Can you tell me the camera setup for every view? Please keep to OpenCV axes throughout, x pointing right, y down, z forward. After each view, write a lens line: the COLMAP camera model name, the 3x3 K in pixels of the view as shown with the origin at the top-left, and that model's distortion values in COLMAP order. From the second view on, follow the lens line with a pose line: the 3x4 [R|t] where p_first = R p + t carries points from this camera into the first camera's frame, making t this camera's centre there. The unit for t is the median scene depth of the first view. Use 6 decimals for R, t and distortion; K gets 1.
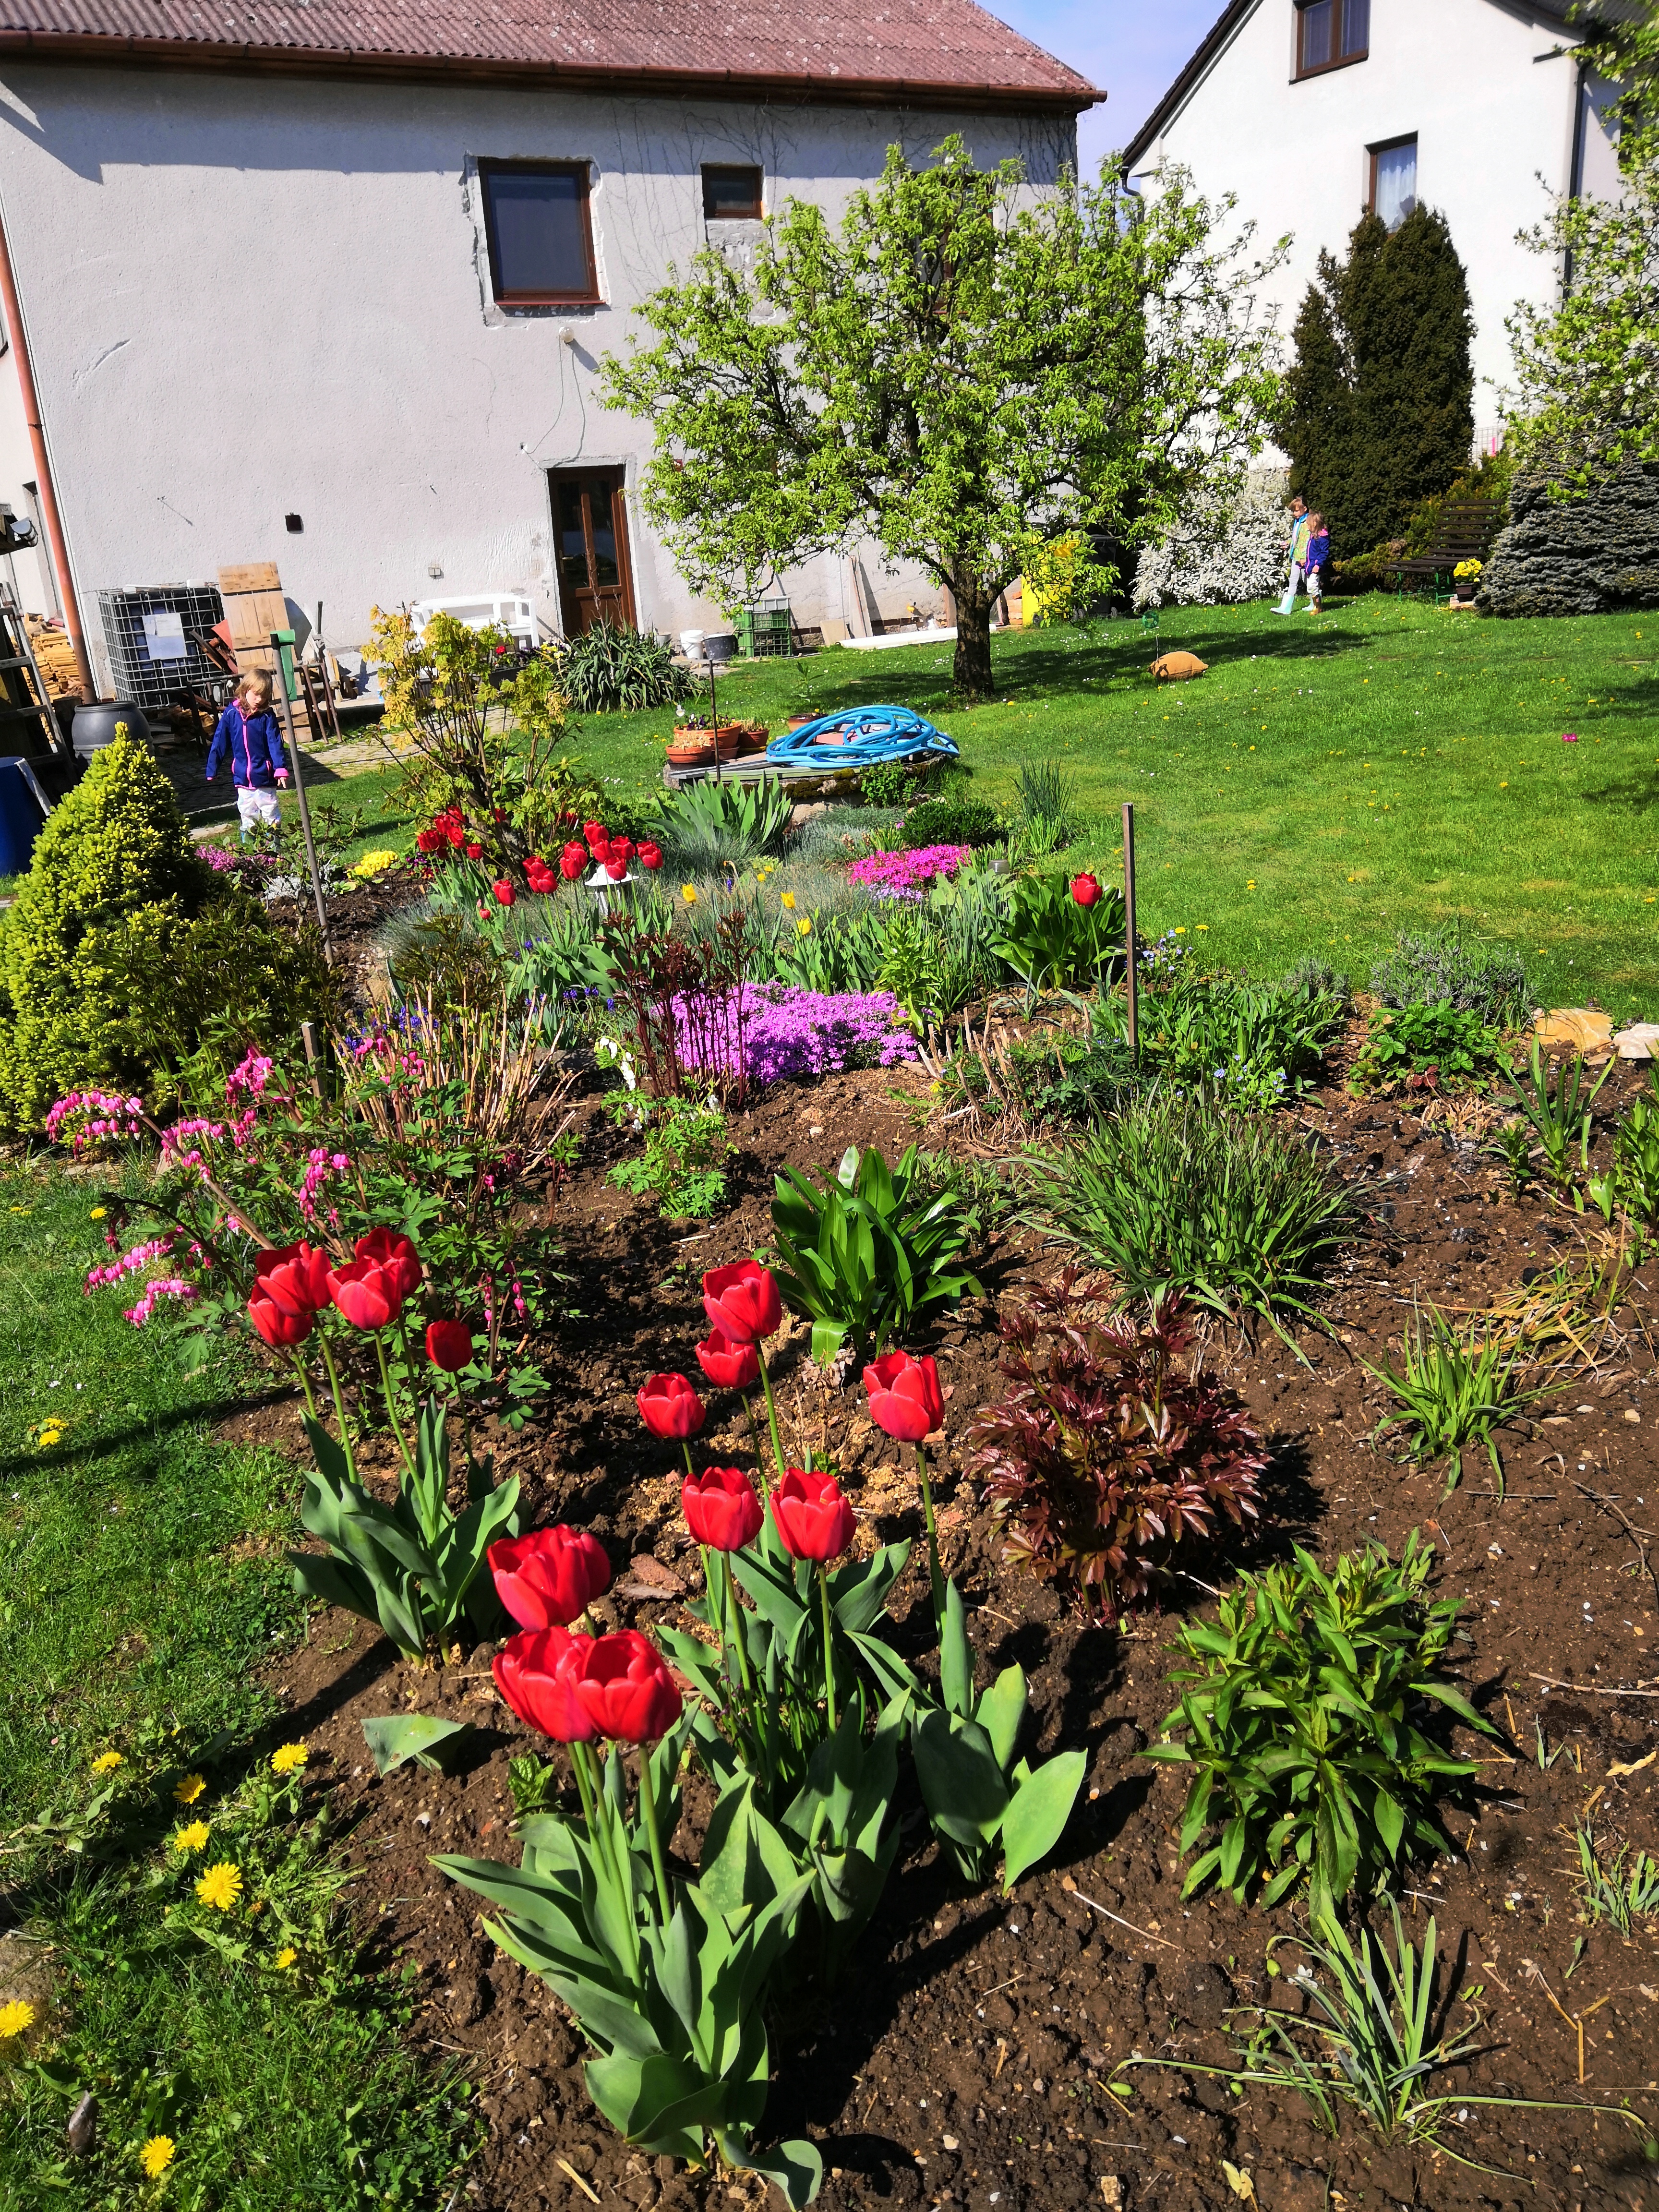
lens RADIAL K [[1742.2, 0, 827.0], [0, 1742.2, 1060.5], [0, 0, 1]] dist [0.003514, 0.007885]
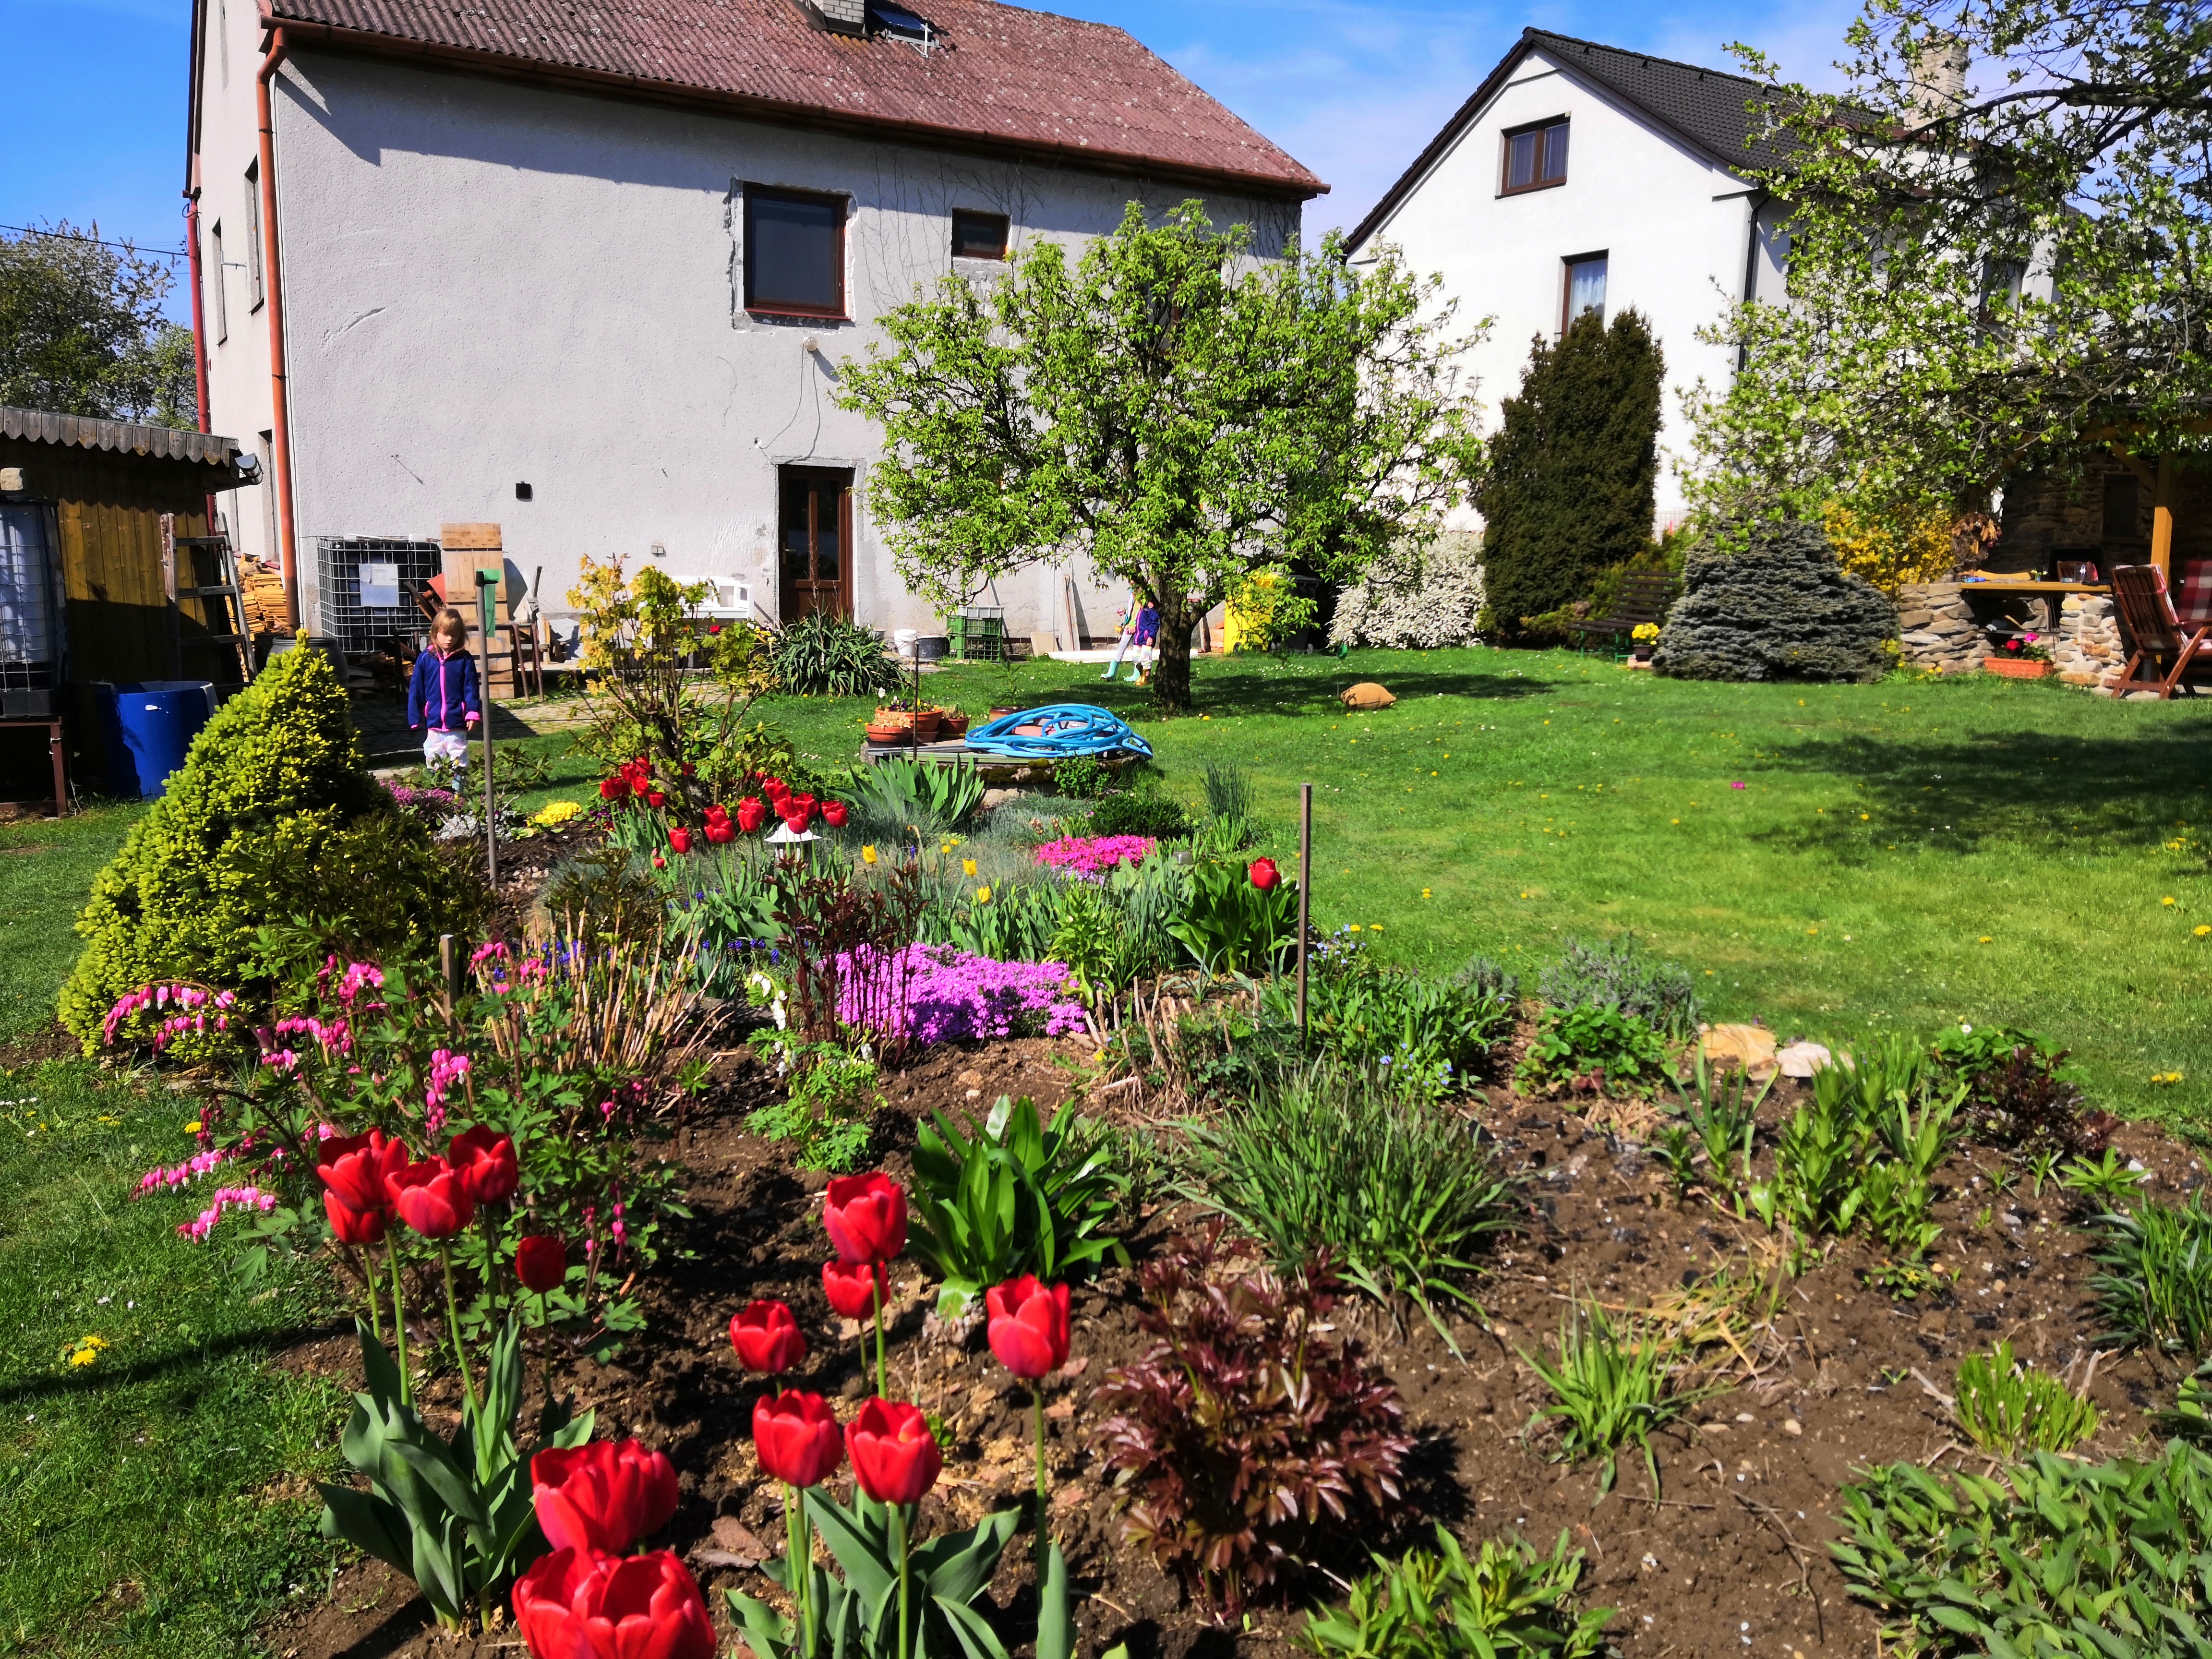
lens RADIAL K [[1723.6, 0, 1124.5], [0, 1723.6, 797.4], [0, 0, 1]] dist [0.009146, 0.004699]
pose [[0.995016, 0.082114, 0.056574, 0.007614], [-0.072117, 0.984410, -0.160424, 0.018845], [-0.068865, 0.155545, 0.985426, 0.018807]]
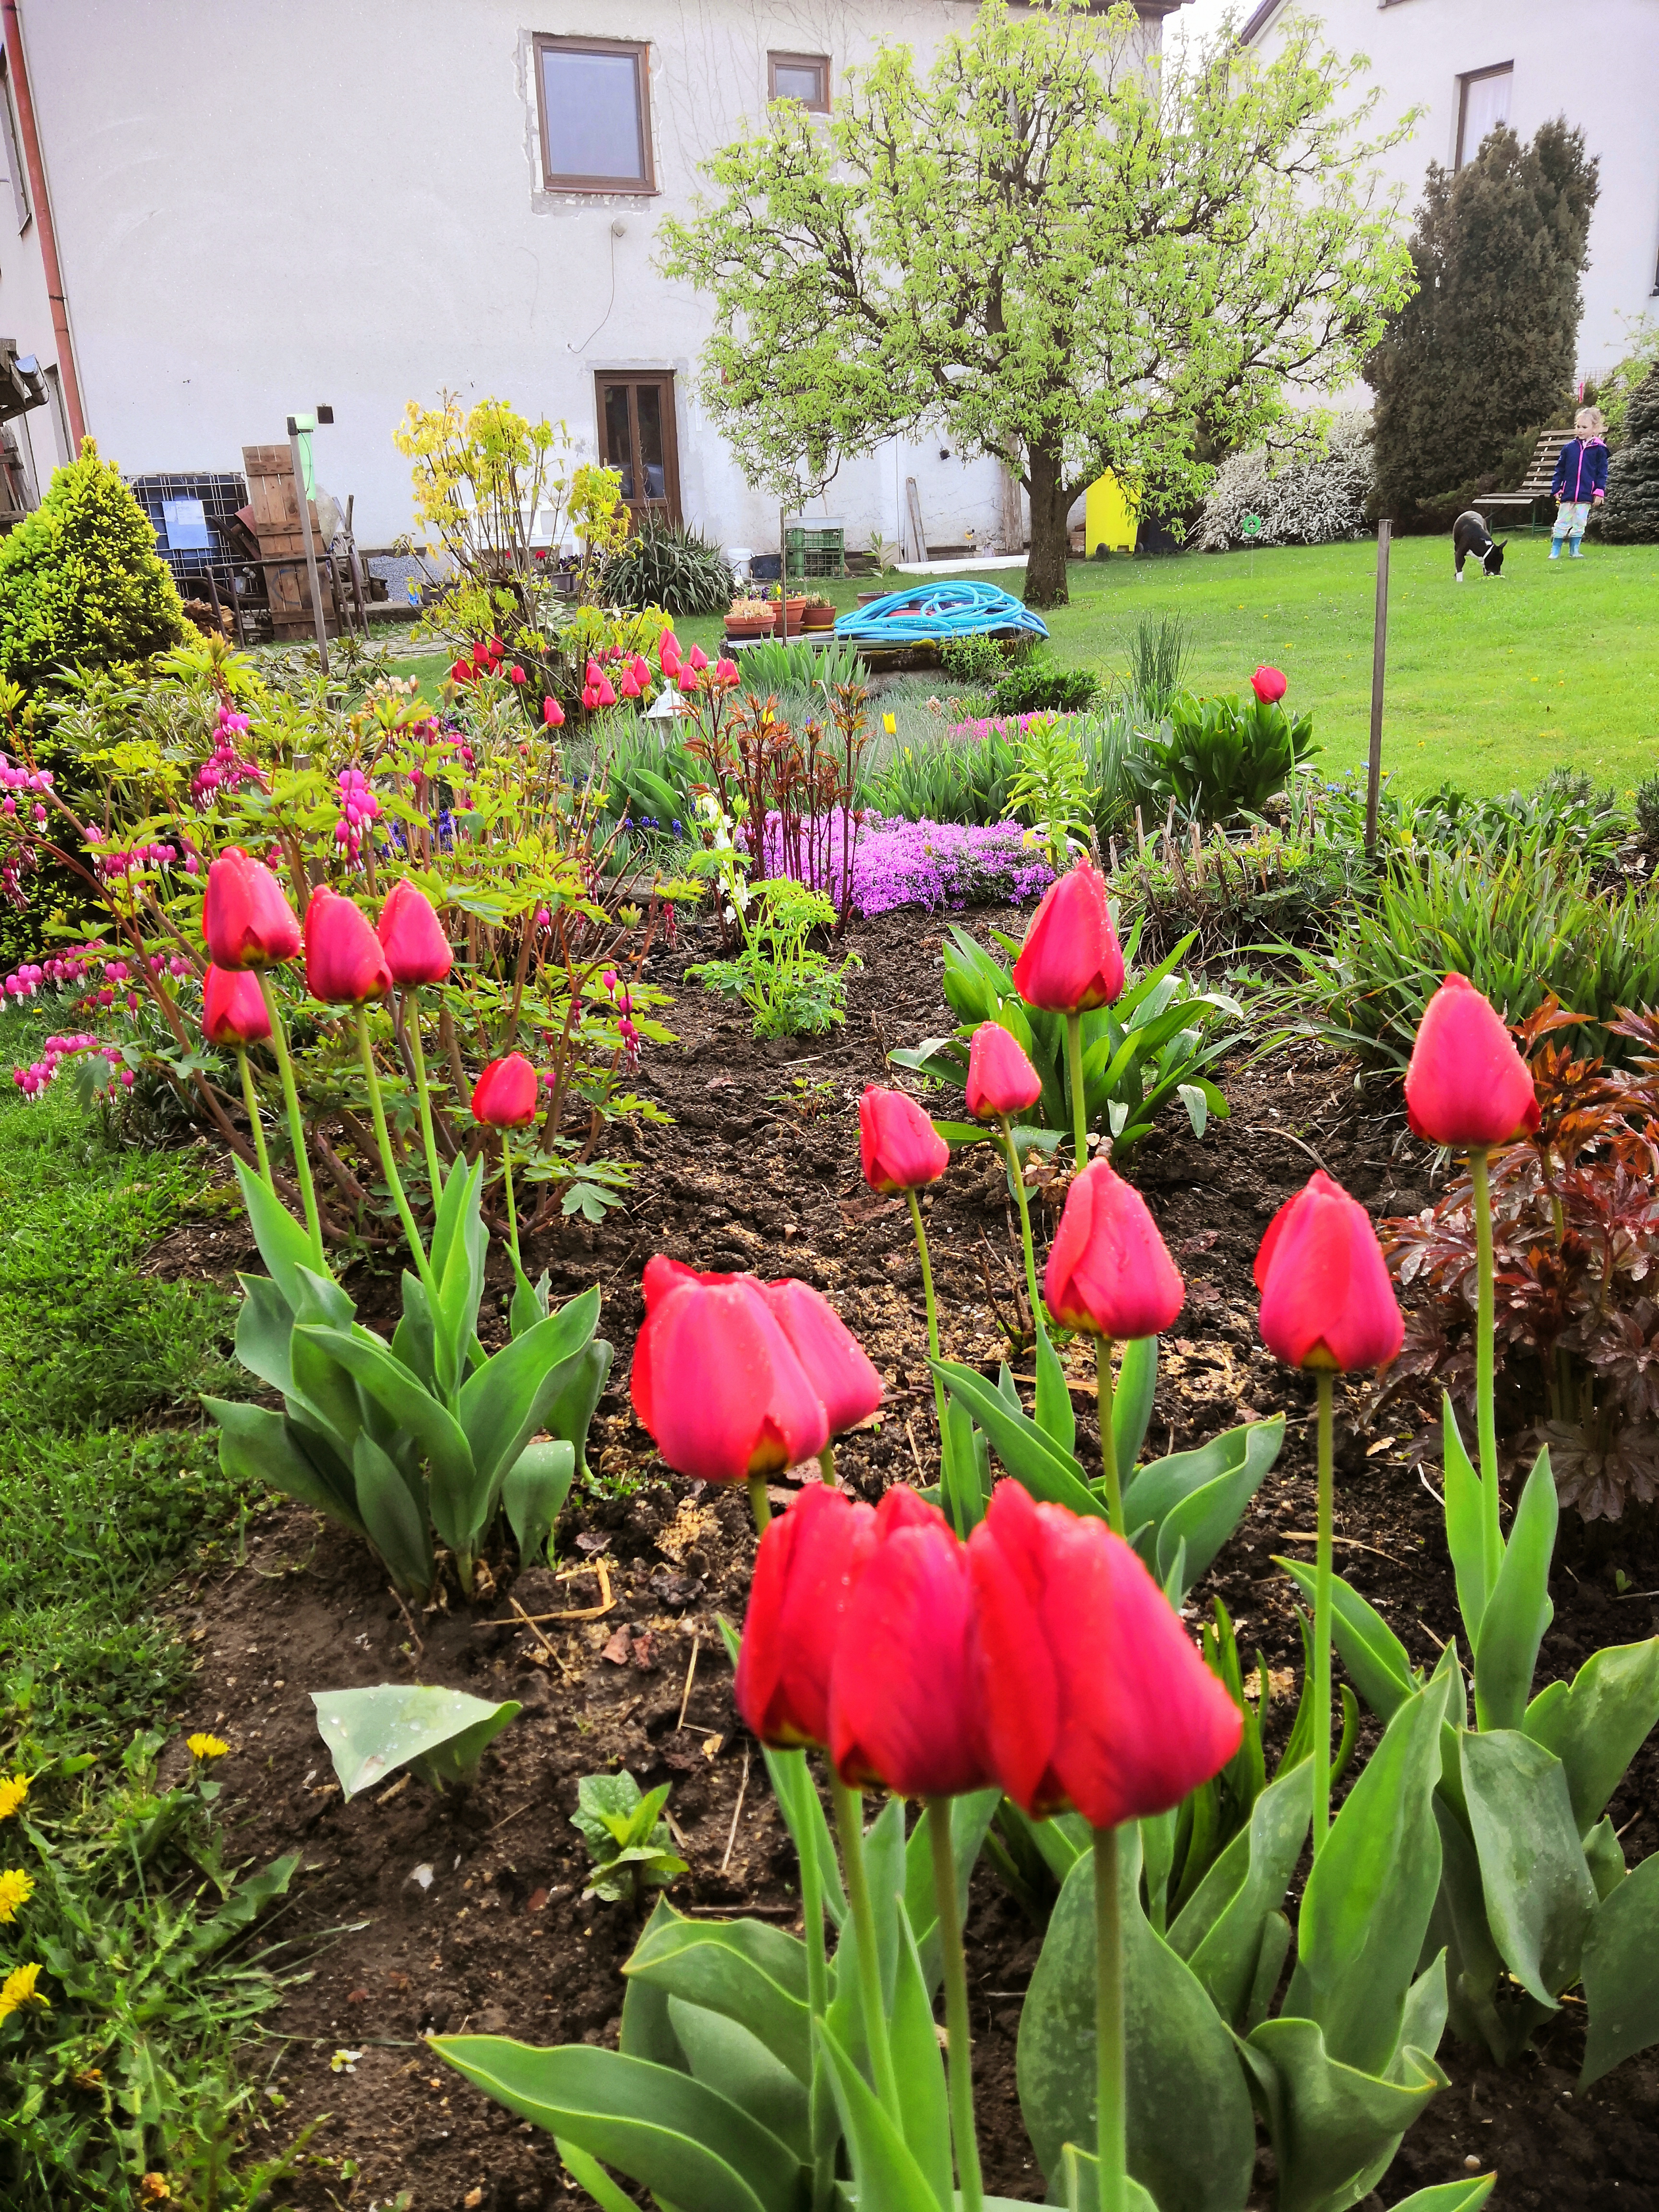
lens RADIAL K [[1723.6, 0, 836.6], [0, 1723.6, 1074.5], [0, 0, 1]] dist [0.009146, 0.004699]
pose [[0.999254, 0.038581, -0.001529, -0.039319], [-0.038531, 0.998950, 0.024789, 0.055386], [0.002484, -0.024711, 0.999692, 0.162920]]
